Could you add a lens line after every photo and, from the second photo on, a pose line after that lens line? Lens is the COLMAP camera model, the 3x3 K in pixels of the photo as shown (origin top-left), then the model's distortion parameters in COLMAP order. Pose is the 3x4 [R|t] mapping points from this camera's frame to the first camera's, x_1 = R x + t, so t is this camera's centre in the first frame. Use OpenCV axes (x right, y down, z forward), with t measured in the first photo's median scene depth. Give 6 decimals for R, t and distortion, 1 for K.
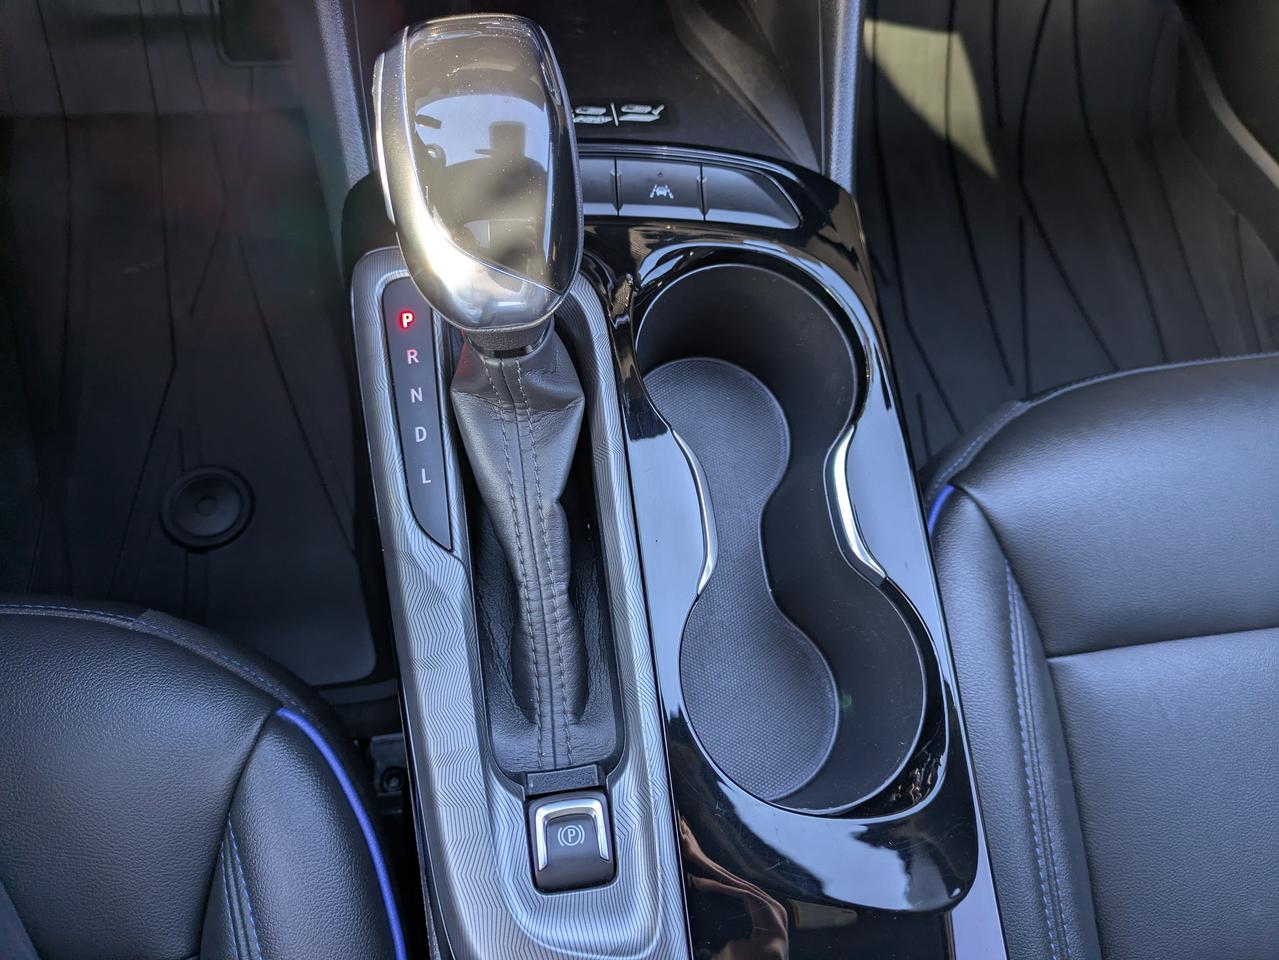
lens RADIAL K [[936.1, 0, 650.2], [0, 936.1, 476.8], [0, 0, 1]] dist [0.004826, -0.018682]
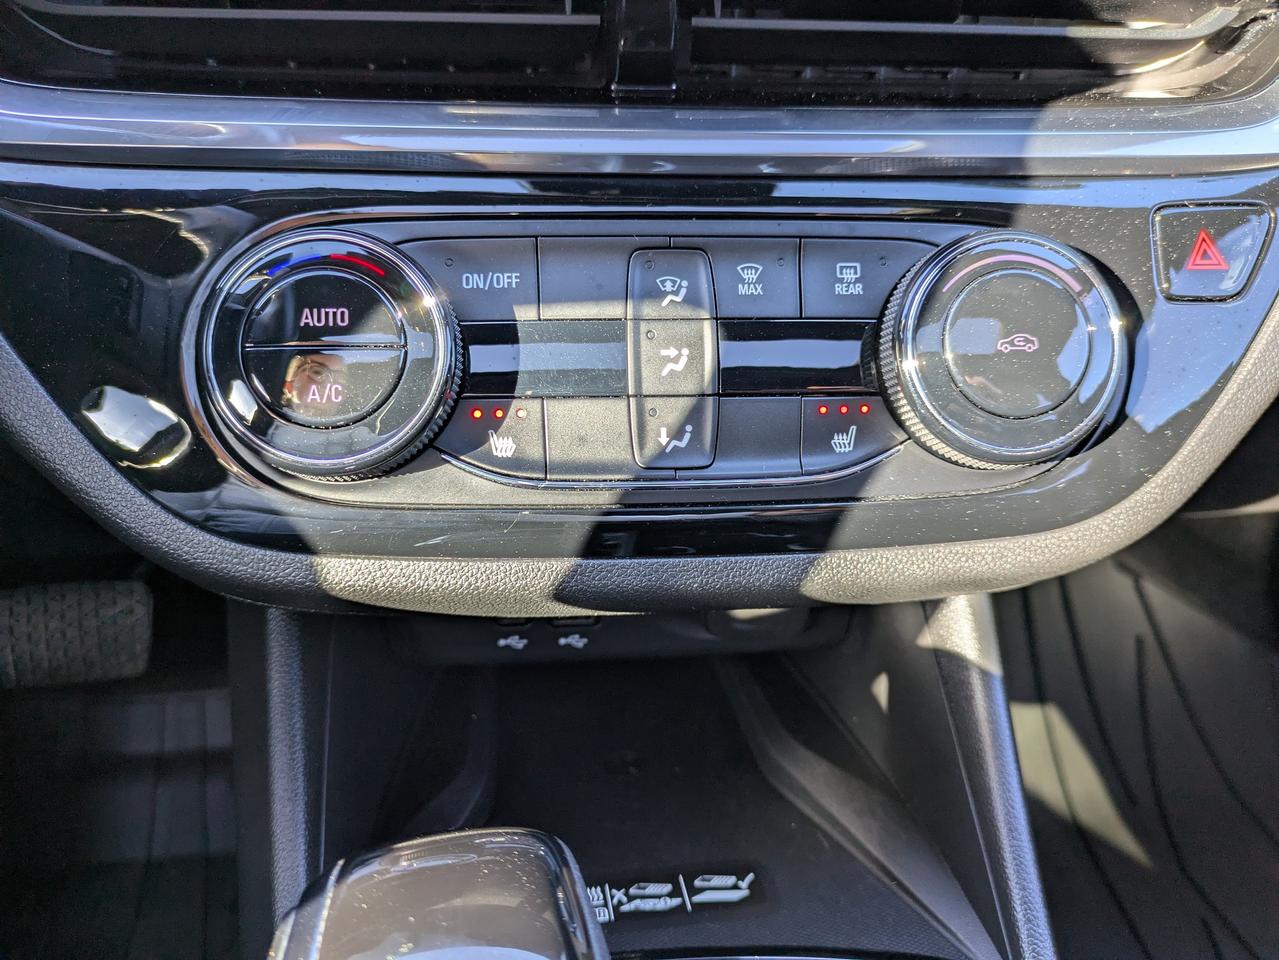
lens RADIAL K [[936.1, 0, 647.5], [0, 936.1, 478.4], [0, 0, 1]] dist [0.004826, -0.018682]
pose [[0.996020, -0.079272, -0.040745, -0.012774], [0.036463, 0.779535, -0.625296, -0.191779], [0.081330, 0.621322, 0.779323, 0.261997]]
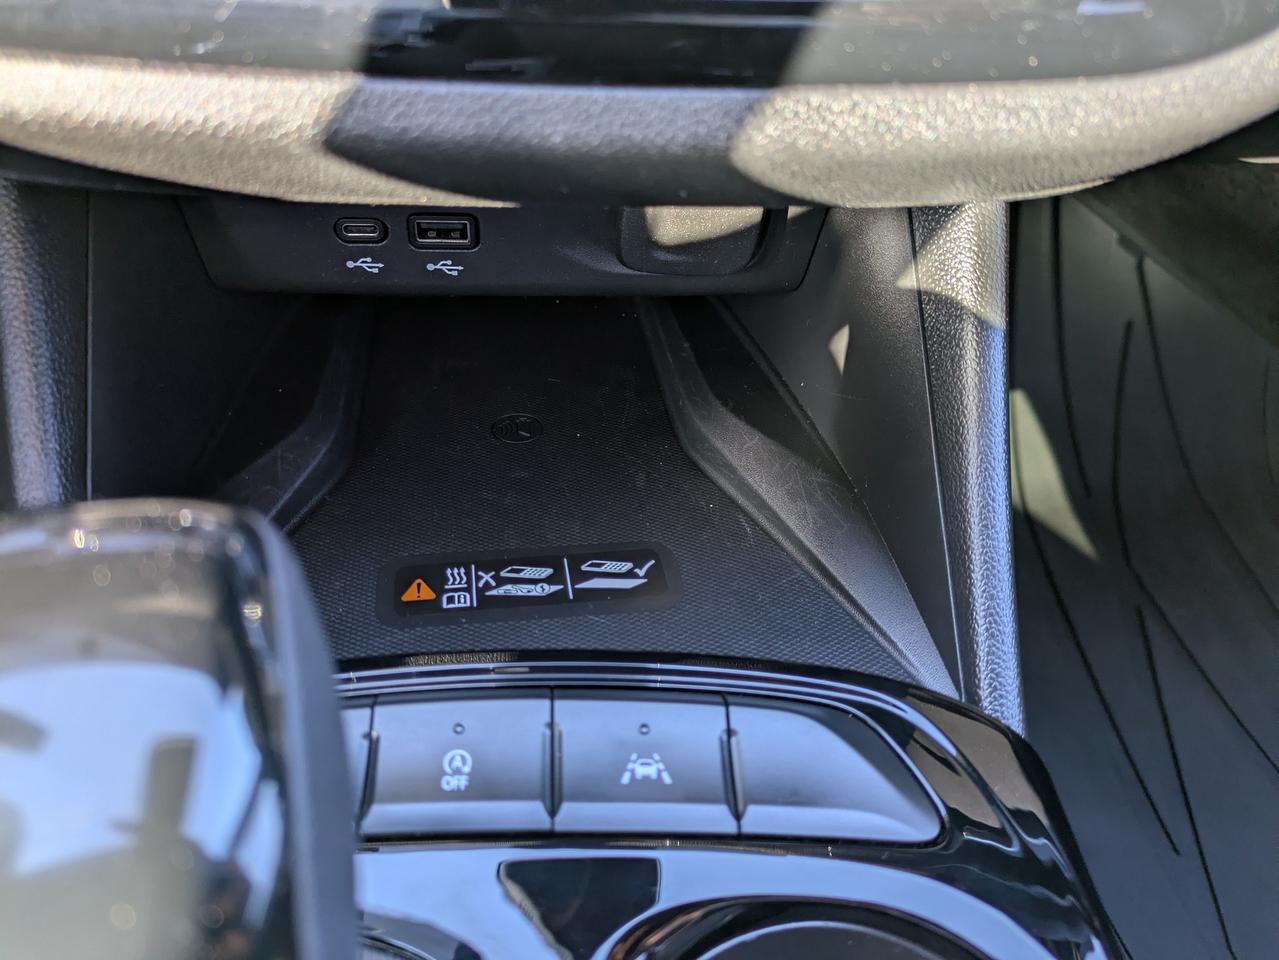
lens RADIAL K [[936.1, 0, 607.9], [0, 936.1, 471.0], [0, 0, 1]] dist [0.004826, -0.018682]
pose [[0.997949, -0.017472, -0.061591, 0.022133], [-0.004245, 0.941861, -0.335977, -0.257087], [0.063880, 0.335549, 0.939854, 0.445889]]
